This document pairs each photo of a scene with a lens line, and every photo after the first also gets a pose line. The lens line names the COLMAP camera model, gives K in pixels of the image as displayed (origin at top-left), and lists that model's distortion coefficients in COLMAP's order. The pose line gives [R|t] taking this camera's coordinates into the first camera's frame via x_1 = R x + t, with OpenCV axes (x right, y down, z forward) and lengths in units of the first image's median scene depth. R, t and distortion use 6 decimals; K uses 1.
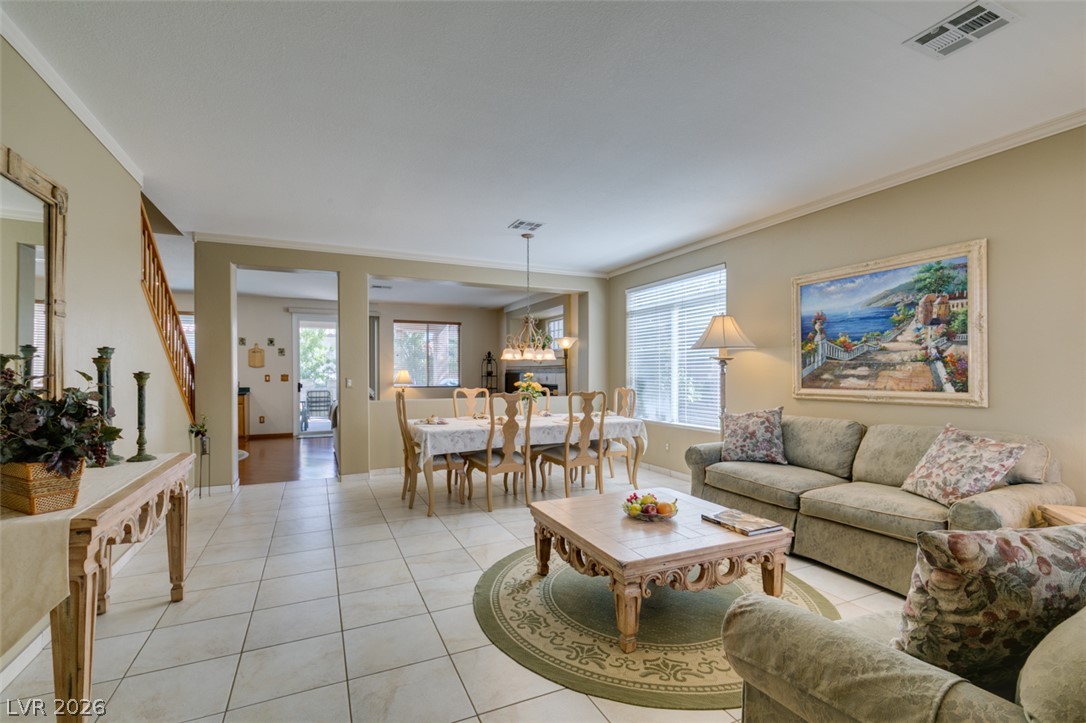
lens RADIAL K [[485.7, 0, 541.0], [0, 485.7, 370.0], [0, 0, 1]] dist [0.000469, -0.001071]
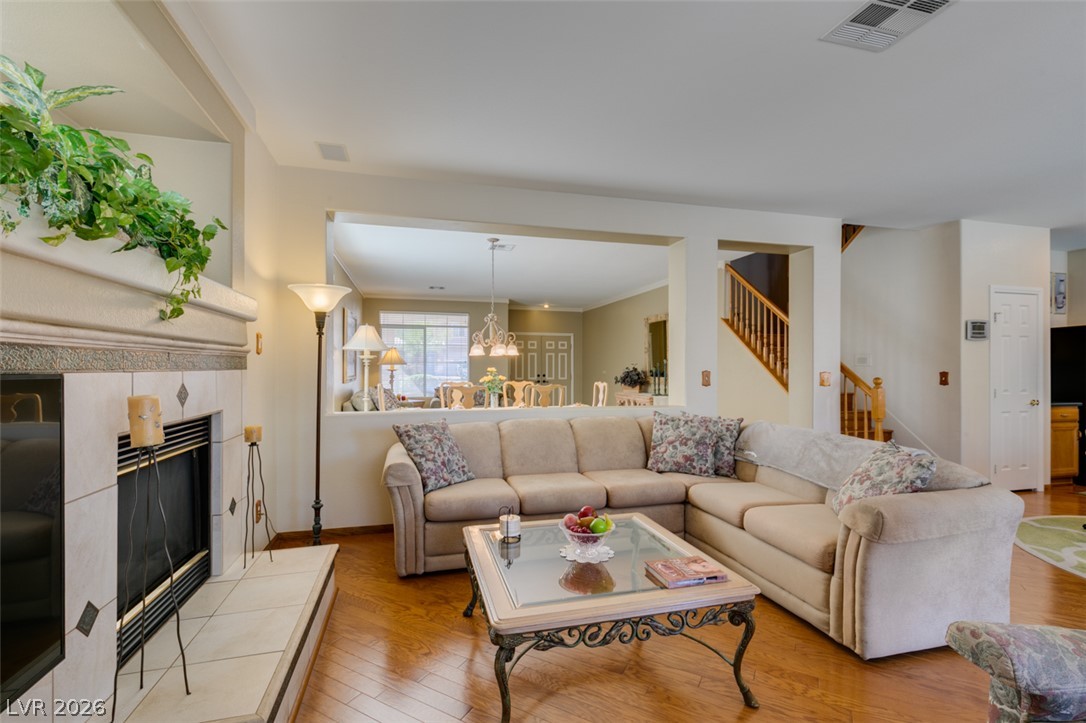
lens RADIAL K [[487.0, 0, 540.4], [0, 487.0, 365.1], [0, 0, 1]] dist [0.002850, -0.000312]
pose [[-0.984615, 0.000597, 0.174735, -0.347623], [-0.000802, 0.999968, -0.007930, 0.010176], [-0.174735, -0.007948, -0.984583, 2.241328]]
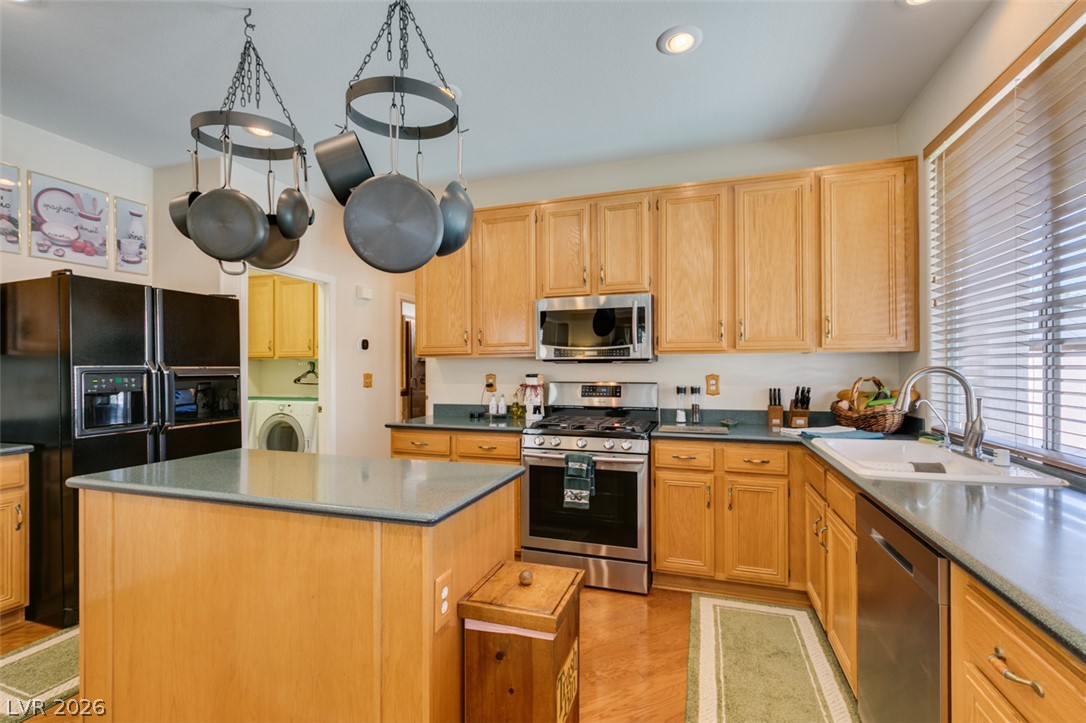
lens RADIAL K [[487.7, 0, 539.8], [0, 487.7, 368.2], [0, 0, 1]] dist [0.000123, -0.000910]
pose [[-0.682003, 0.006453, -0.731321, -1.365248], [0.009435, 0.999955, 0.000025, 0.009810], [0.731289, -0.006884, -0.682033, 1.661765]]
